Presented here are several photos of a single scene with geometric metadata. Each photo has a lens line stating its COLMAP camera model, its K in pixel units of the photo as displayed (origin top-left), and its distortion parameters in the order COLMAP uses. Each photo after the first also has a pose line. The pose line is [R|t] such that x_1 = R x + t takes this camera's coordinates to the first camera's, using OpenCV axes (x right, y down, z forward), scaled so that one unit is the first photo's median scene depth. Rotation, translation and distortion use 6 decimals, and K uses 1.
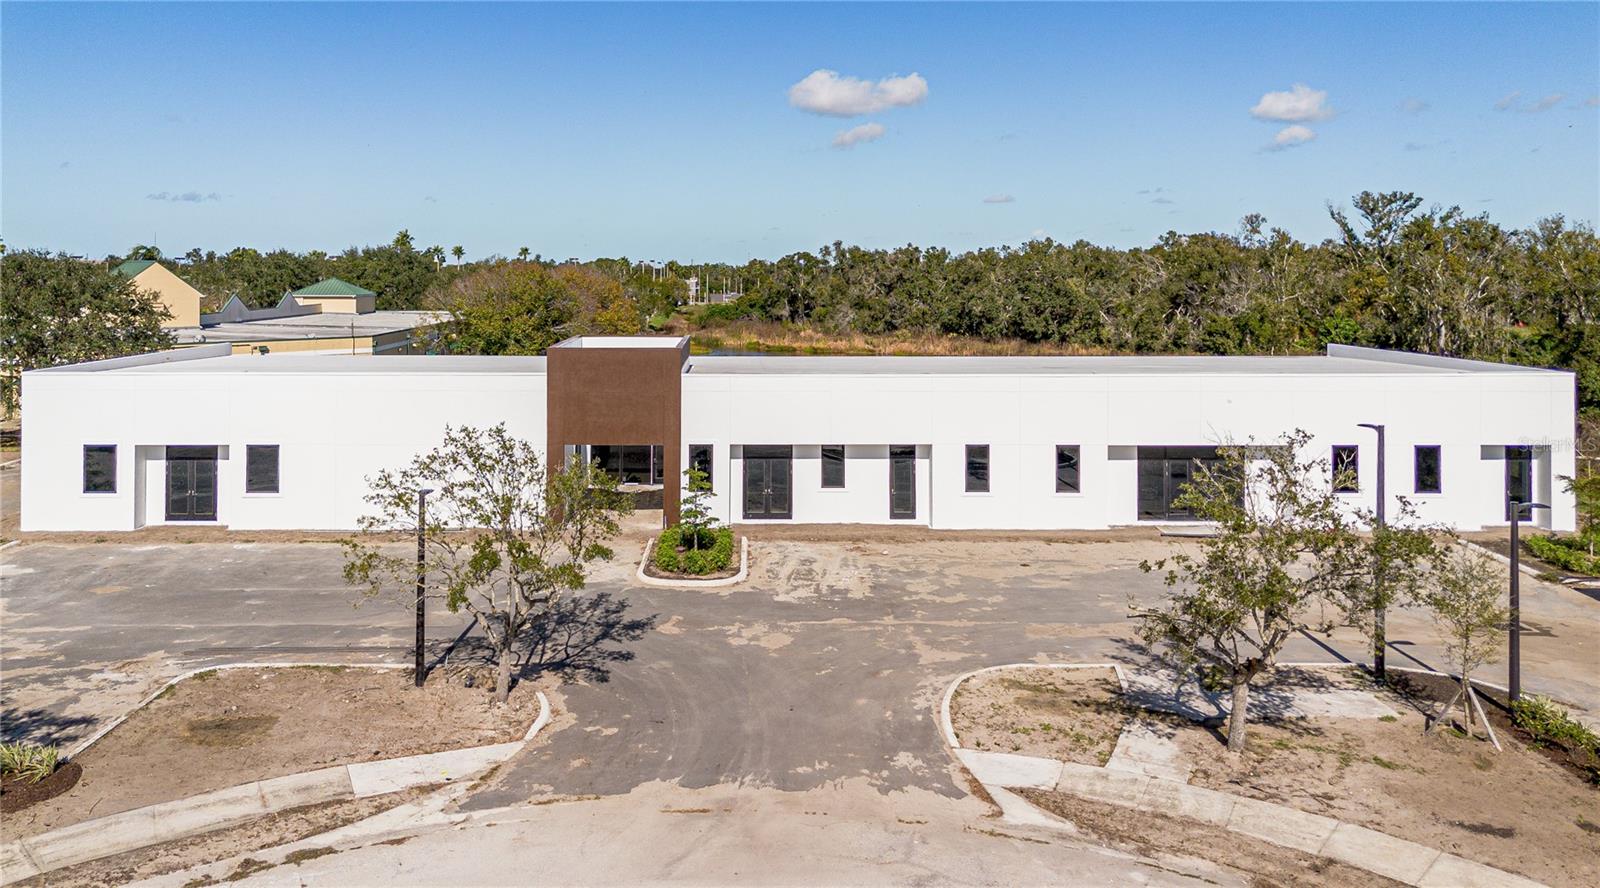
lens RADIAL K [[1194.9, 0, 748.3], [0, 1194.9, 290.9], [0, 0, 1]] dist [0.032589, 0.000205]
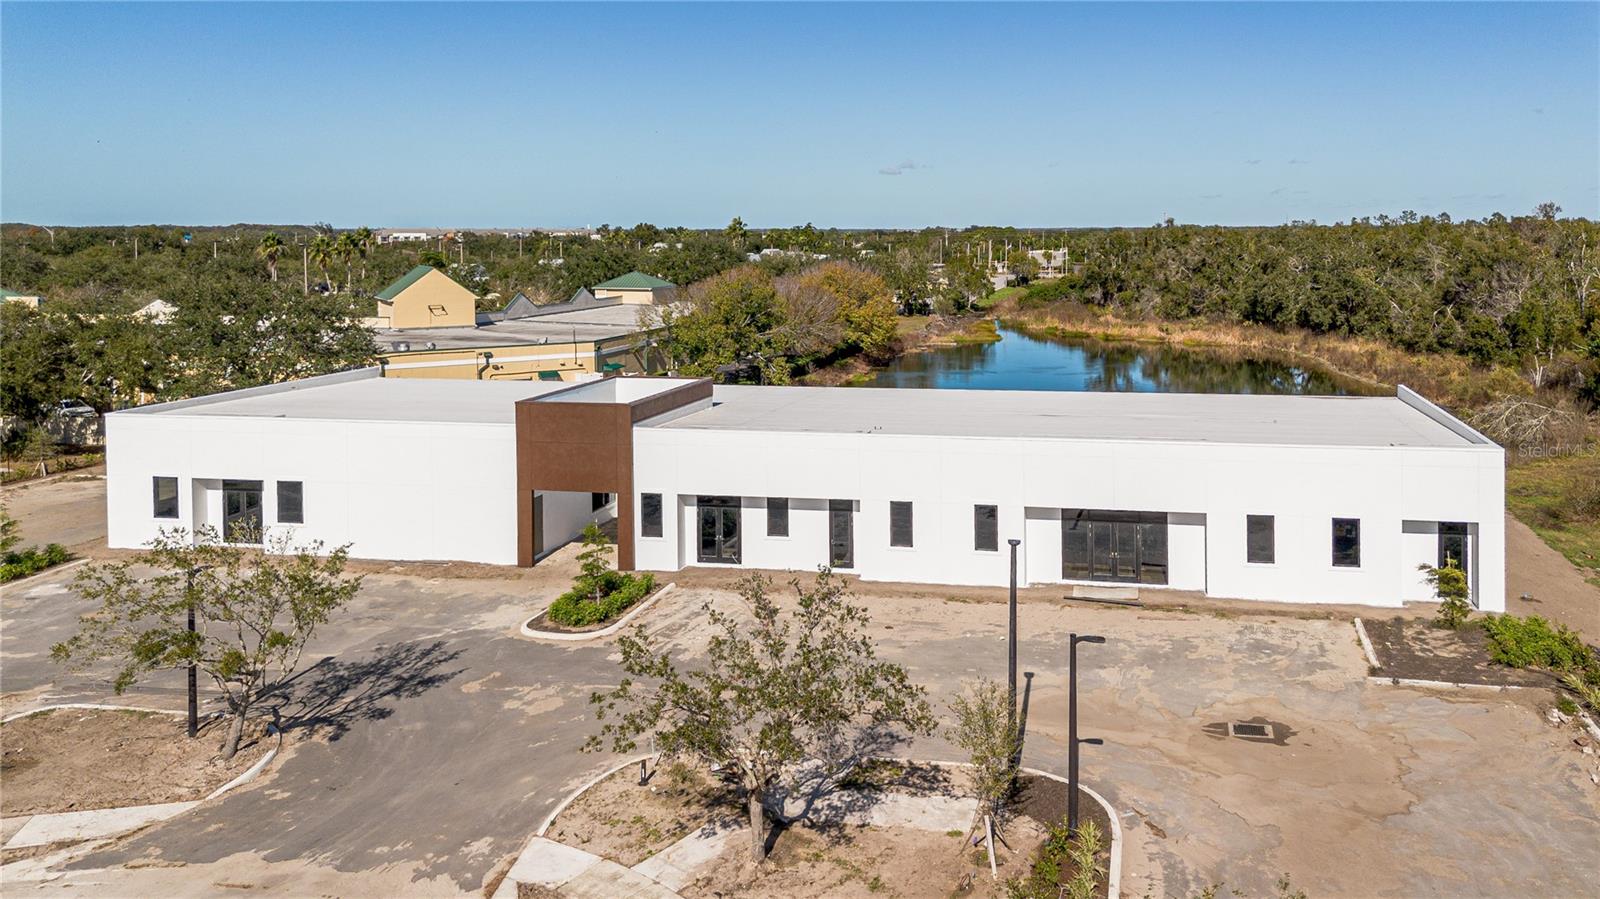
lens RADIAL K [[1171.4, 0, 966.5], [0, 1171.4, 308.4], [0, 0, 1]] dist [0.034270, -0.009961]
pose [[0.984547, 0.008807, -0.174898, 0.425443], [0.000068, 0.998715, 0.050675, -0.093661], [0.175120, -0.049904, 0.983282, 0.006428]]
